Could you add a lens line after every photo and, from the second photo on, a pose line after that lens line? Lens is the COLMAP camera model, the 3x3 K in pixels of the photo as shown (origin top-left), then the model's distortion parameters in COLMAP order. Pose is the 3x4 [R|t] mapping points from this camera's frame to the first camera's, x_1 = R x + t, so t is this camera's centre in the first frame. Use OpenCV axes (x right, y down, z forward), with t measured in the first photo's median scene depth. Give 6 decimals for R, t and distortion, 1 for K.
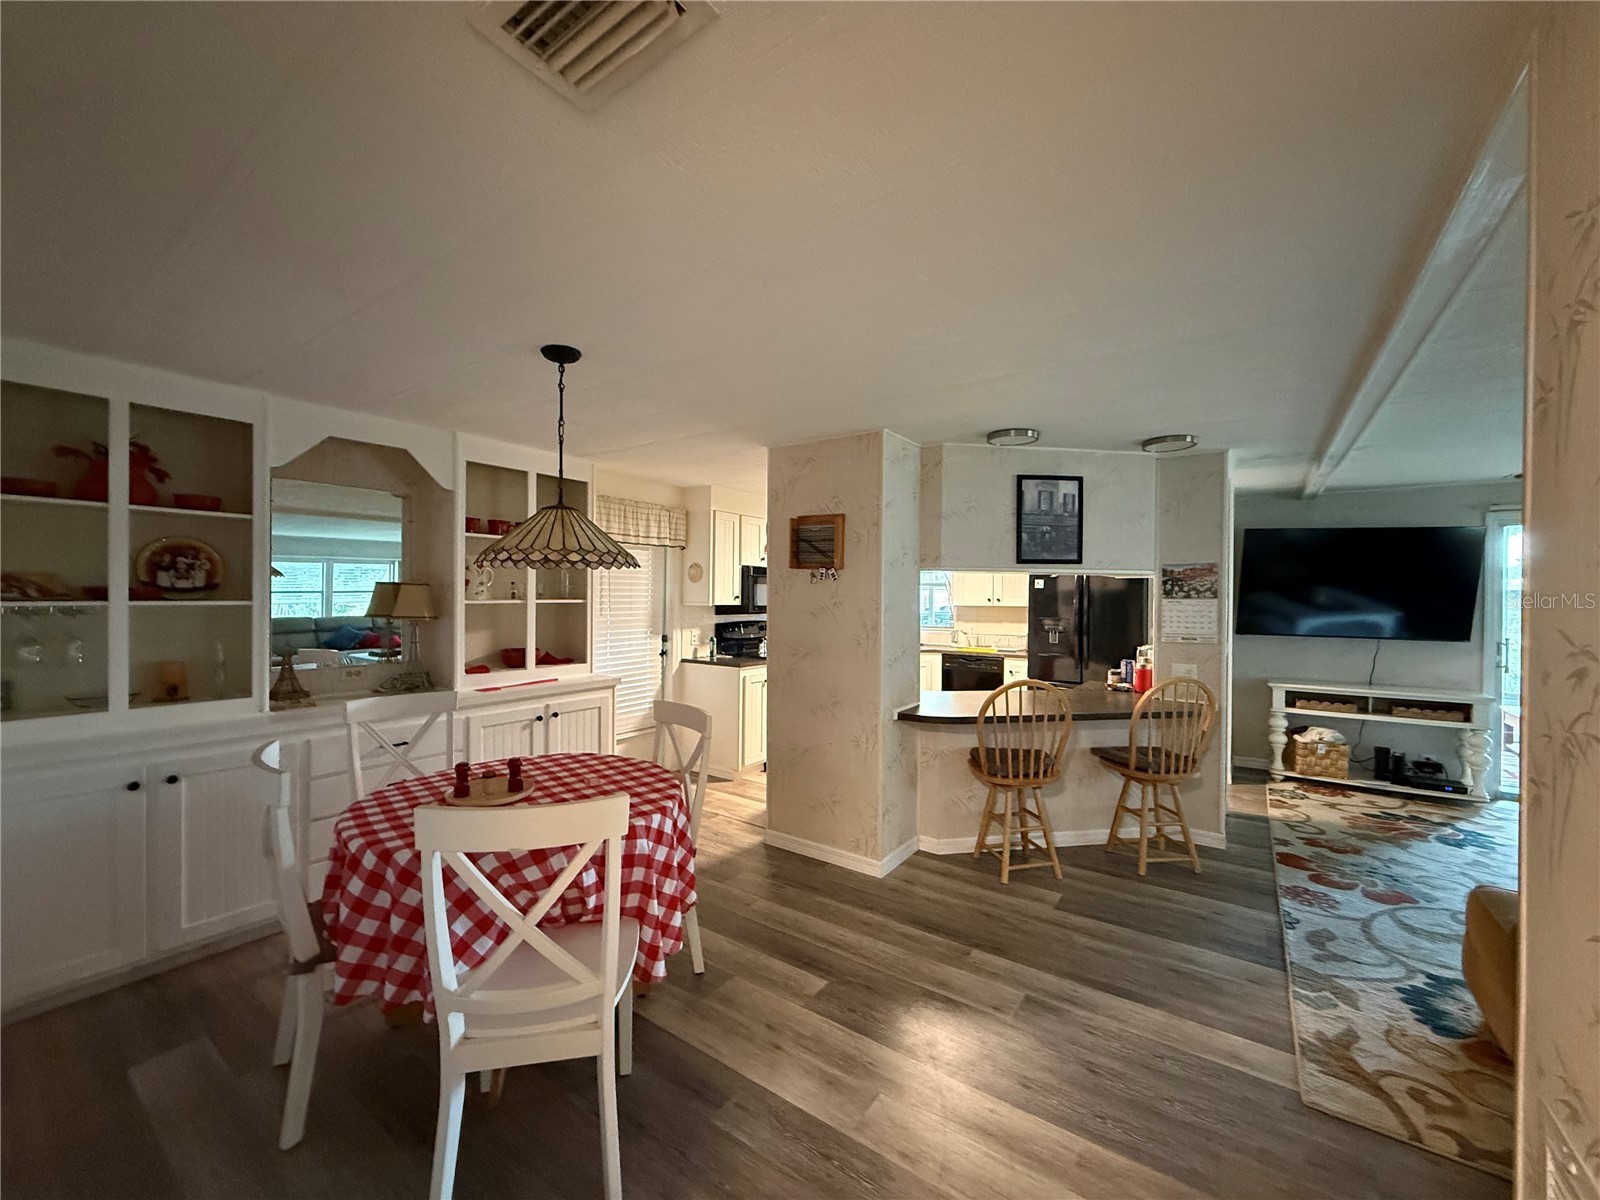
lens RADIAL K [[634.5, 0, 797.0], [0, 634.5, 600.8], [0, 0, 1]] dist [0.000186, -0.000479]
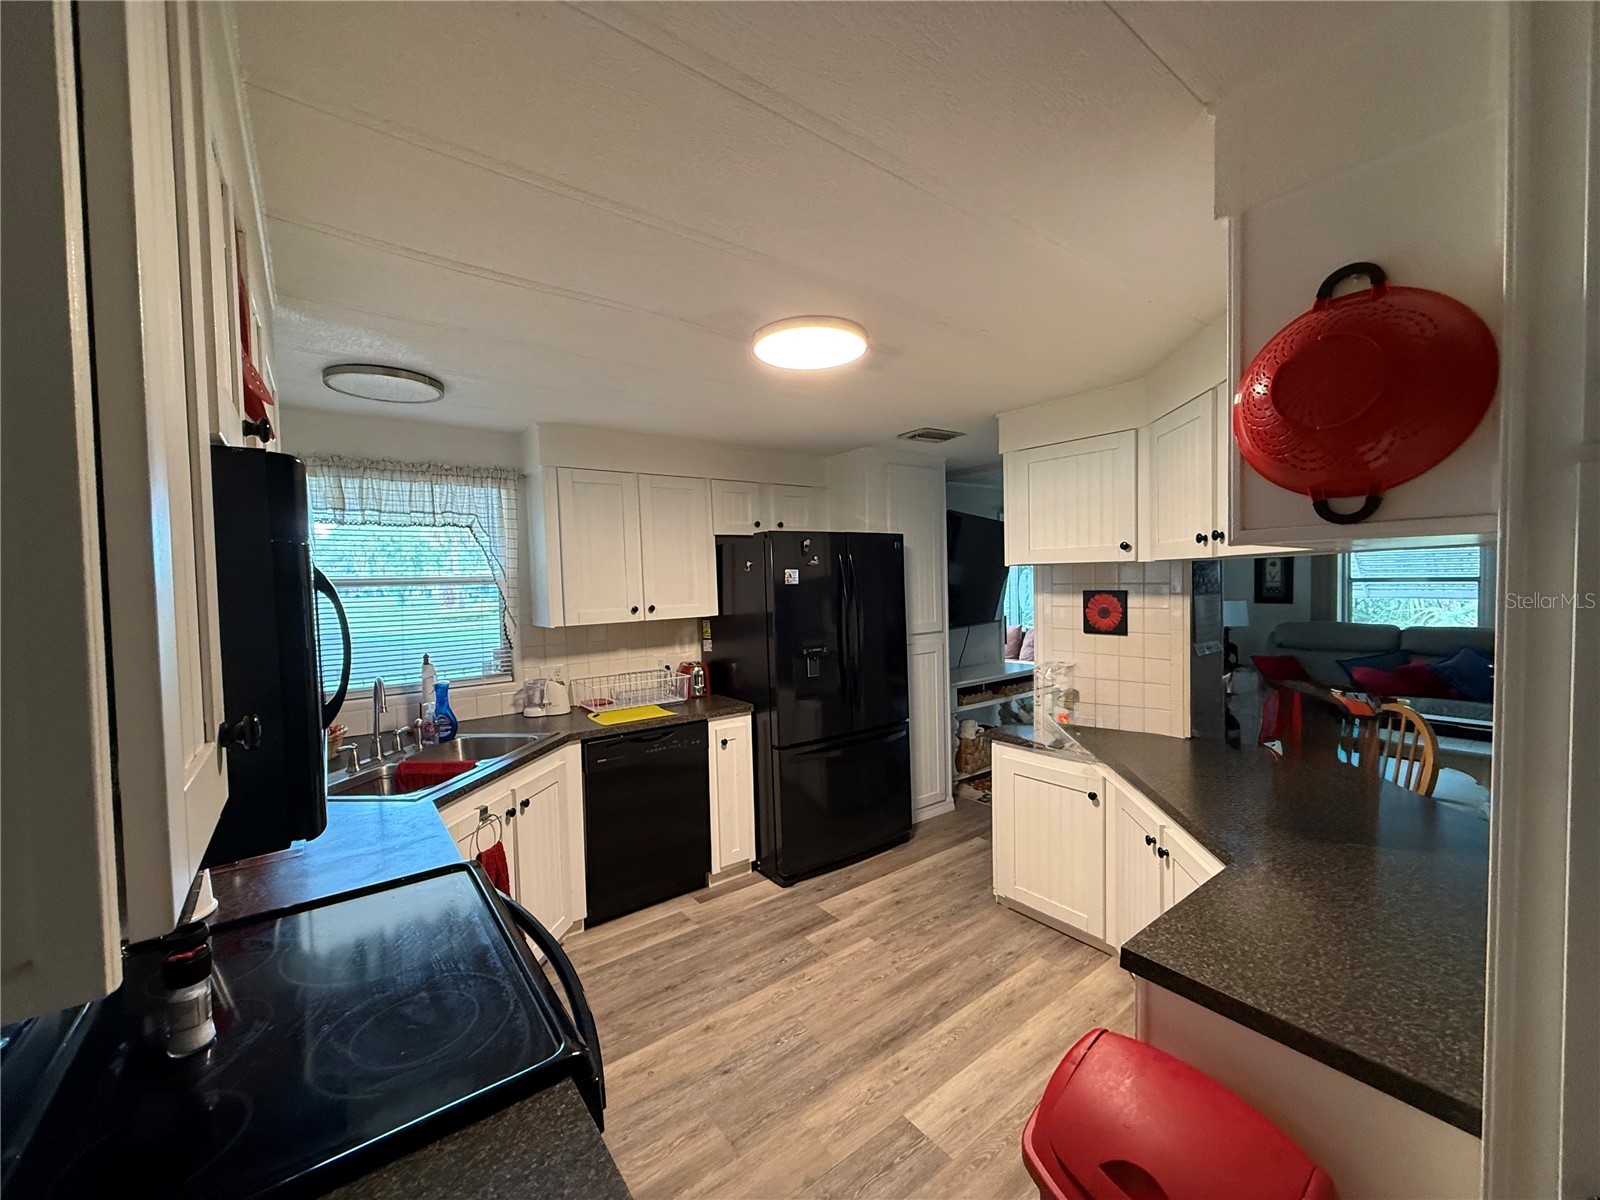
lens RADIAL K [[634.5, 0, 797.0], [0, 634.5, 600.8], [0, 0, 1]] dist [0.000186, -0.000479]
pose [[0.300547, -0.047052, 0.952606, -0.235362], [0.033345, 0.998690, 0.038808, -0.040702], [-0.953184, 0.020101, 0.301722, 1.248680]]
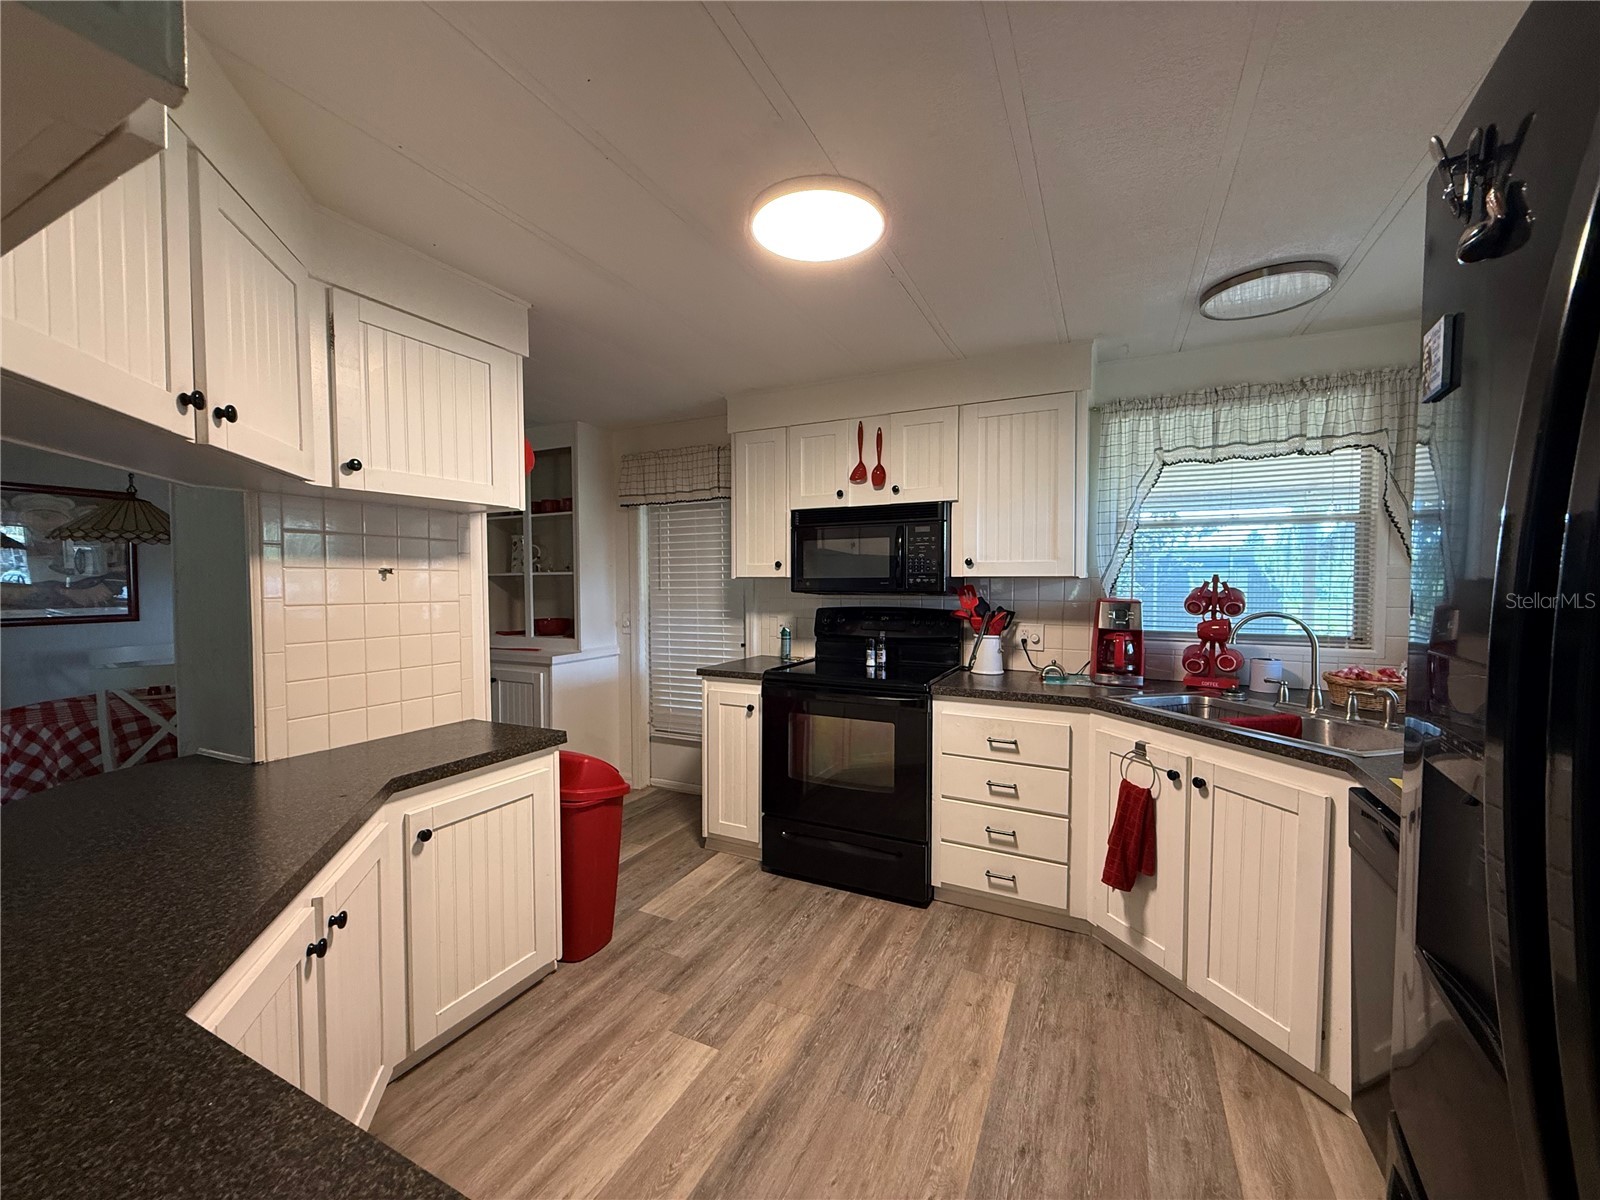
lens RADIAL K [[635.1, 0, 796.3], [0, 635.1, 601.6], [0, 0, 1]] dist [0.000731, 0.000521]
pose [[0.155626, 0.021550, -0.987581, 0.725296], [-0.003153, 0.999768, 0.021319, 0.023563], [0.987811, -0.000204, 0.155658, 1.308983]]
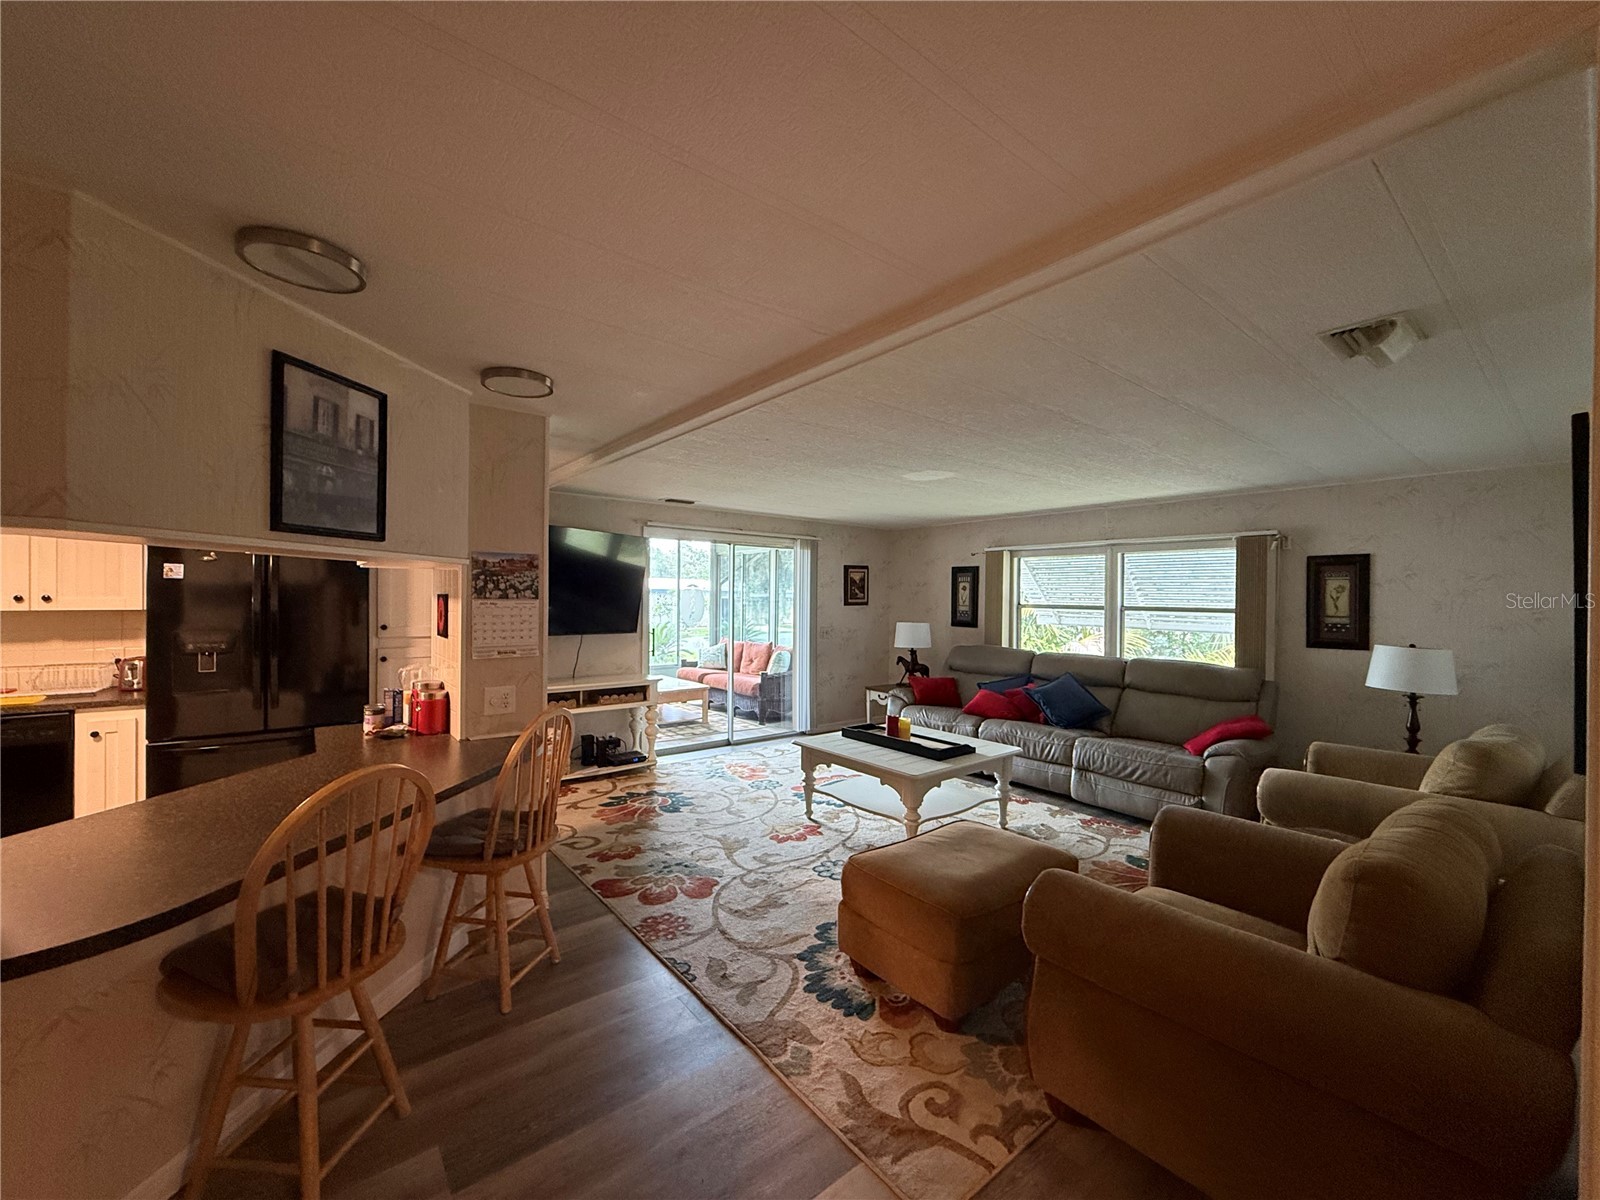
lens RADIAL K [[635.1, 0, 796.3], [0, 635.1, 601.6], [0, 0, 1]] dist [0.000731, 0.000521]
pose [[0.281700, -0.008523, 0.959465, -0.011921], [-0.001919, 0.999954, 0.009447, -0.008685], [-0.959501, -0.004502, 0.281671, 0.460250]]
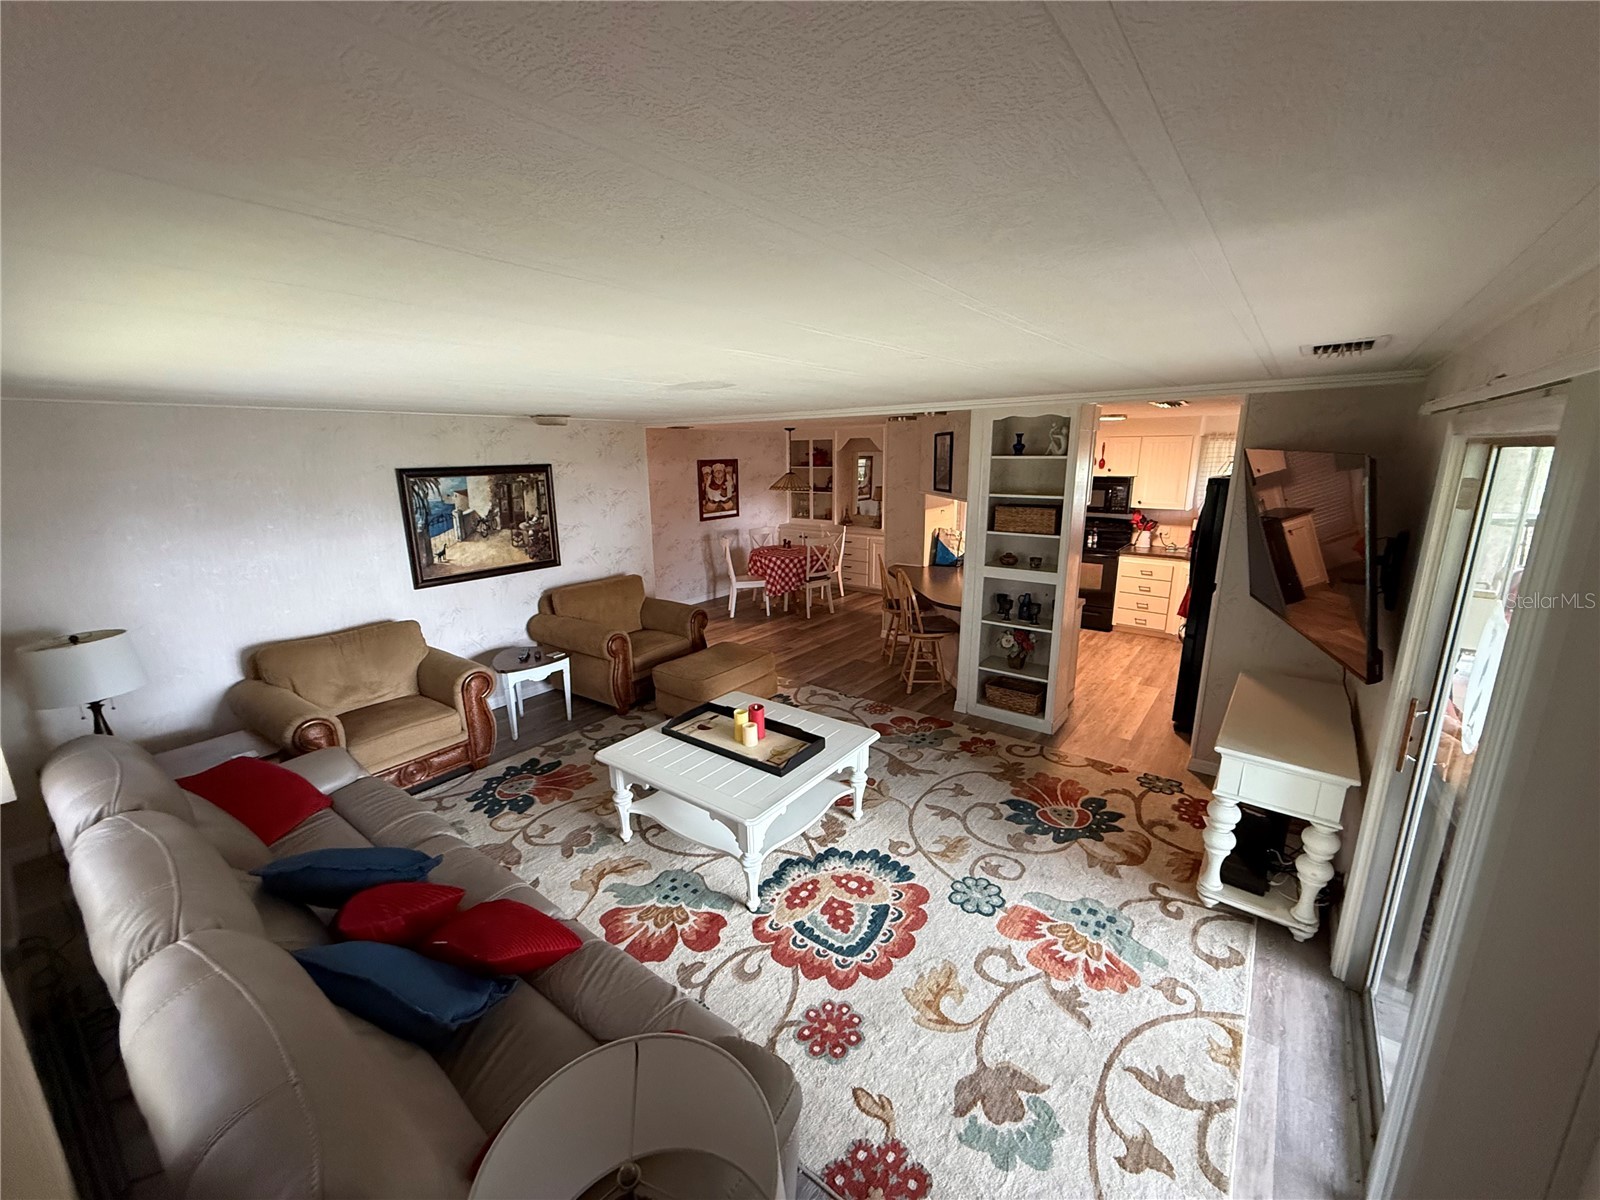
lens RADIAL K [[634.5, 0, 797.0], [0, 634.5, 600.8], [0, 0, 1]] dist [0.000186, -0.000479]
pose [[-0.043406, 0.222022, -0.974075, 1.935978], [0.002734, 0.975017, 0.222115, -0.141120], [0.999054, 0.006978, -0.042928, 0.705362]]
